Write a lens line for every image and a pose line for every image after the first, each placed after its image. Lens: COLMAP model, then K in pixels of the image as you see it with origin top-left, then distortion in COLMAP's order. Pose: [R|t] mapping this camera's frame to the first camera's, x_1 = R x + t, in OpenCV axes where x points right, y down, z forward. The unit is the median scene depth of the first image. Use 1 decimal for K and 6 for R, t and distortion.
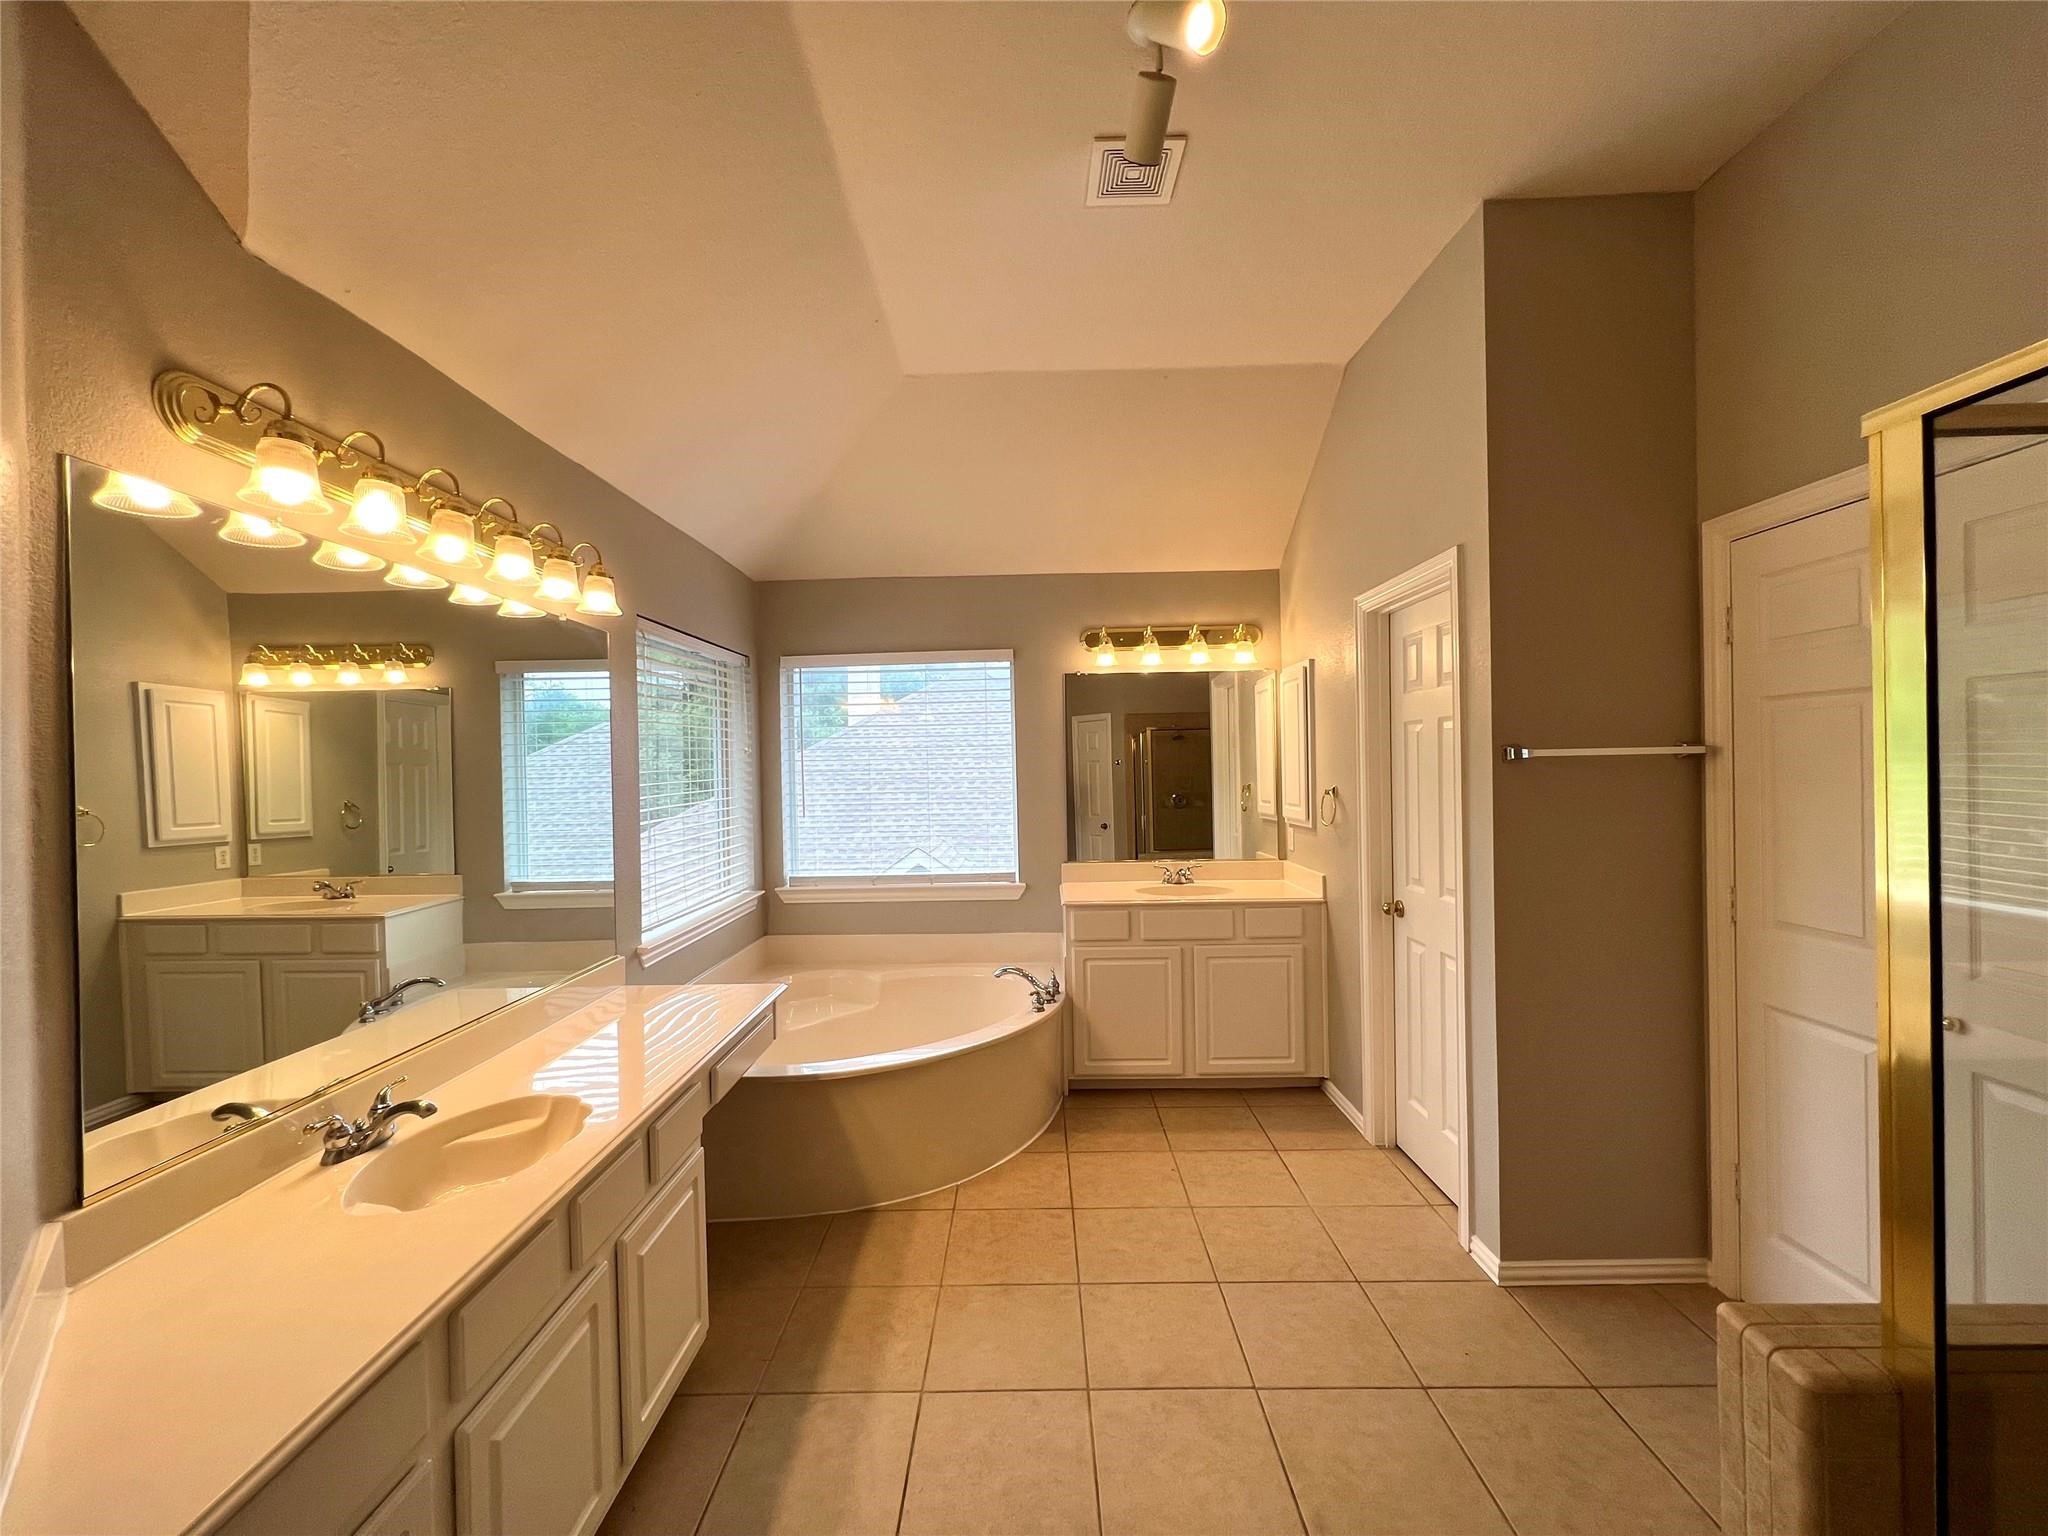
lens RADIAL K [[821.2, 0, 1028.9], [0, 821.2, 774.5], [0, 0, 1]] dist [0.002997, 0.000039]
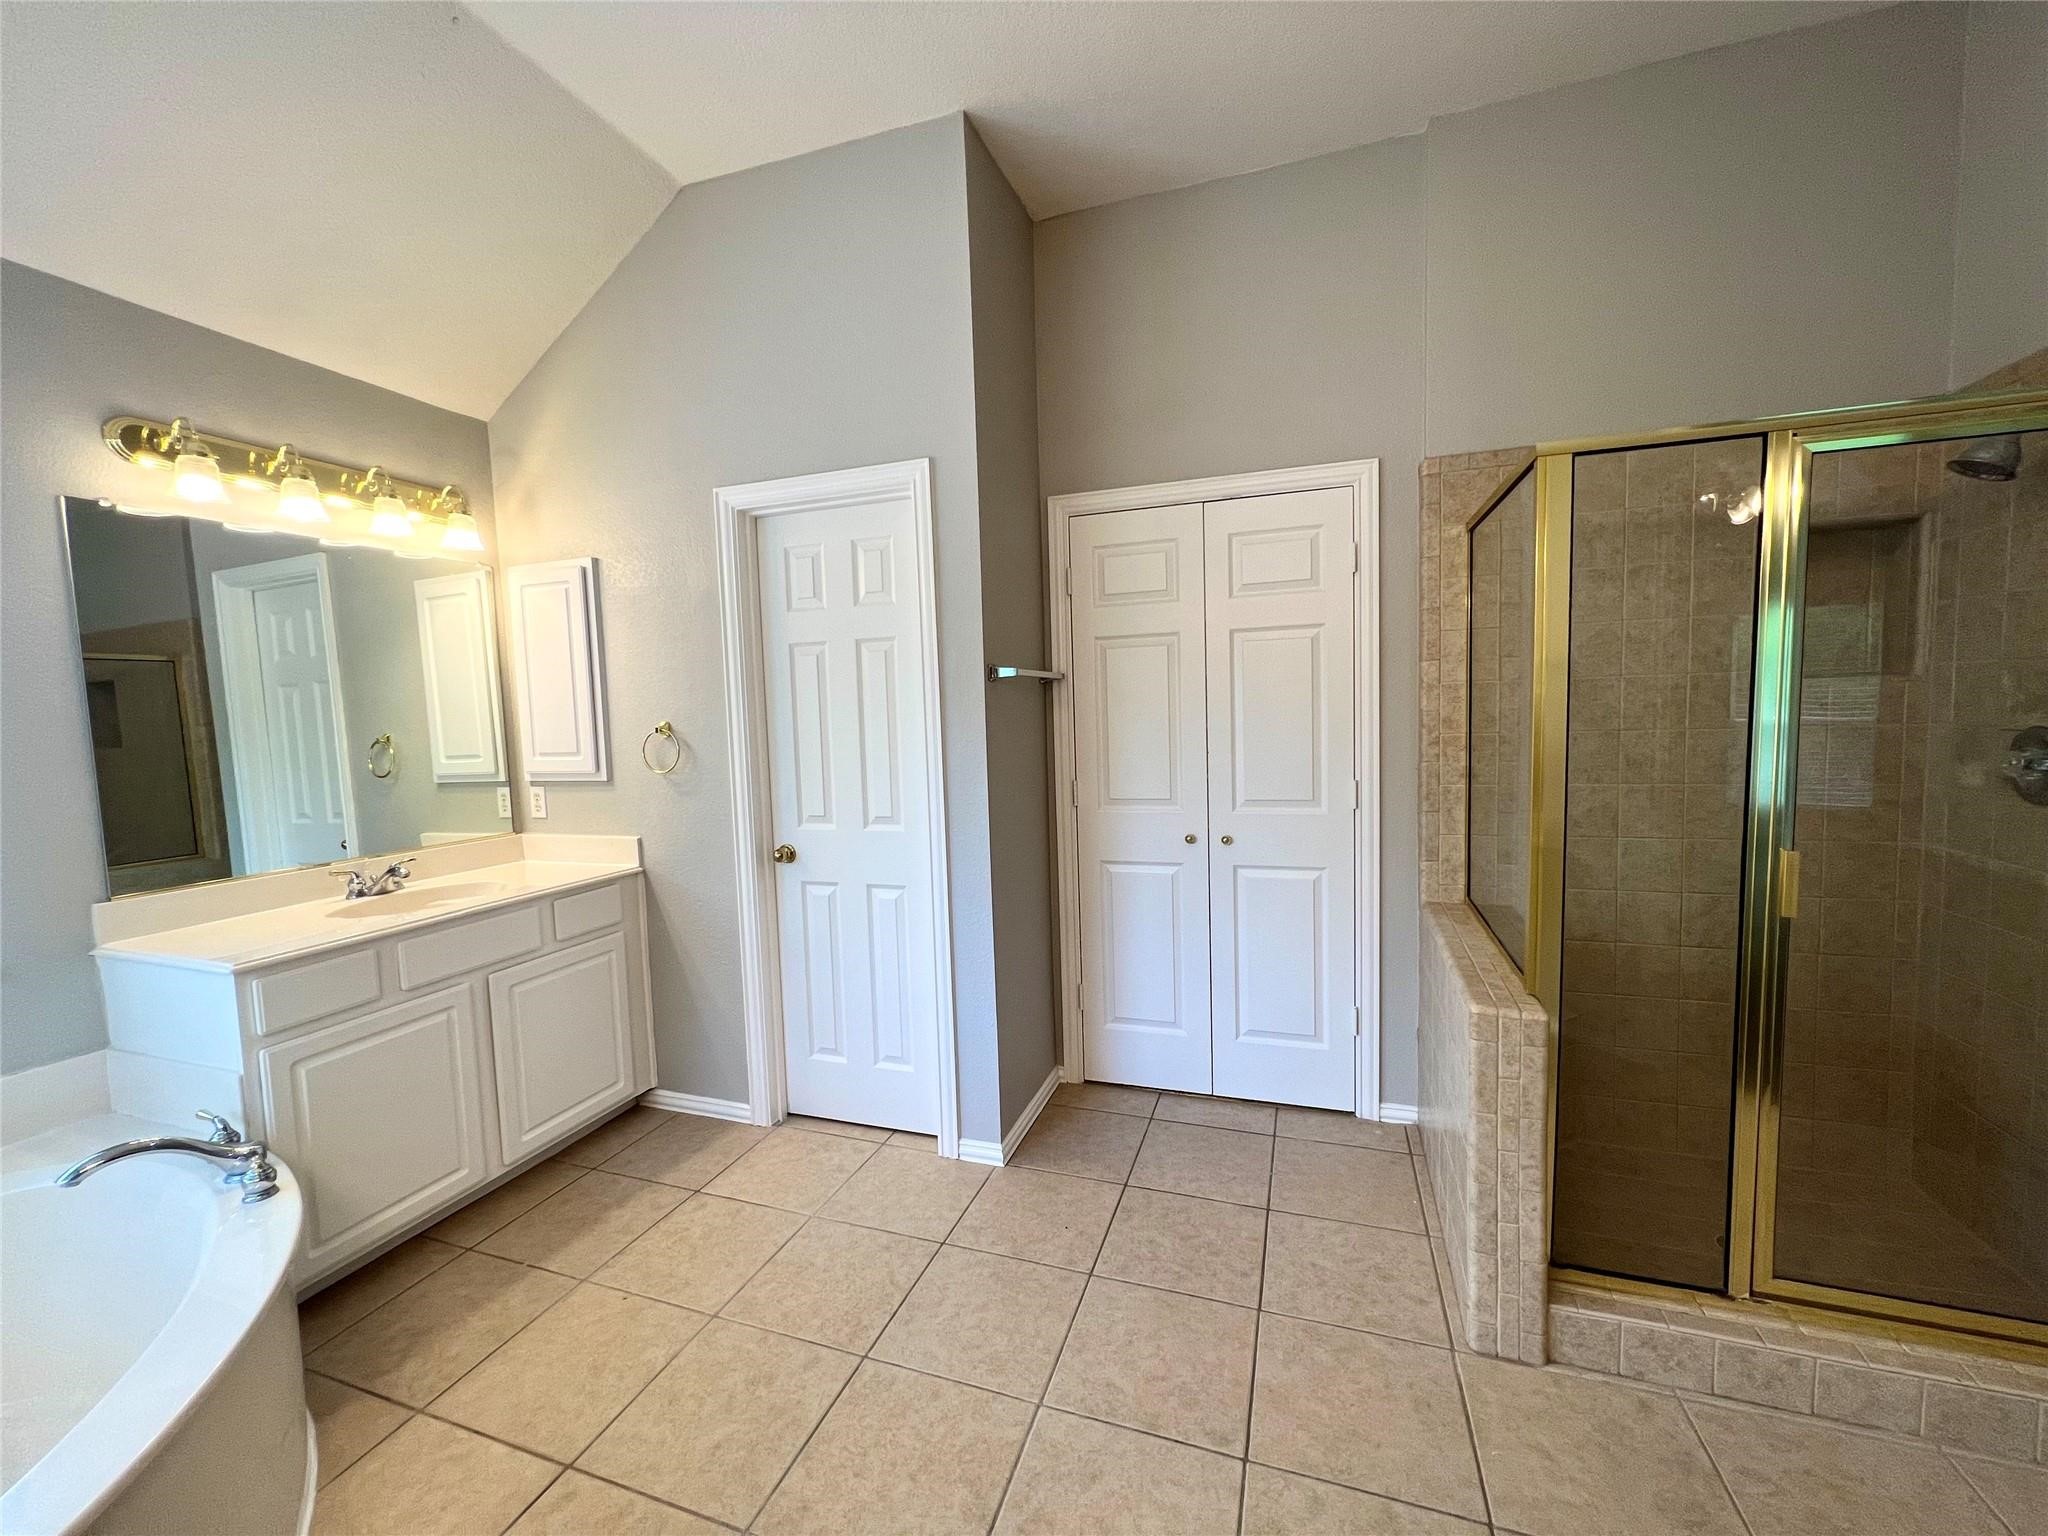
lens RADIAL K [[821.2, 0, 1030.7], [0, 821.2, 771.3], [0, 0, 1]] dist [0.002997, 0.000039]
pose [[0.325757, -0.060543, 0.943513, -0.288164], [0.035598, 0.998025, 0.051750, 0.034954], [-0.944783, 0.016729, 0.327269, 0.432316]]
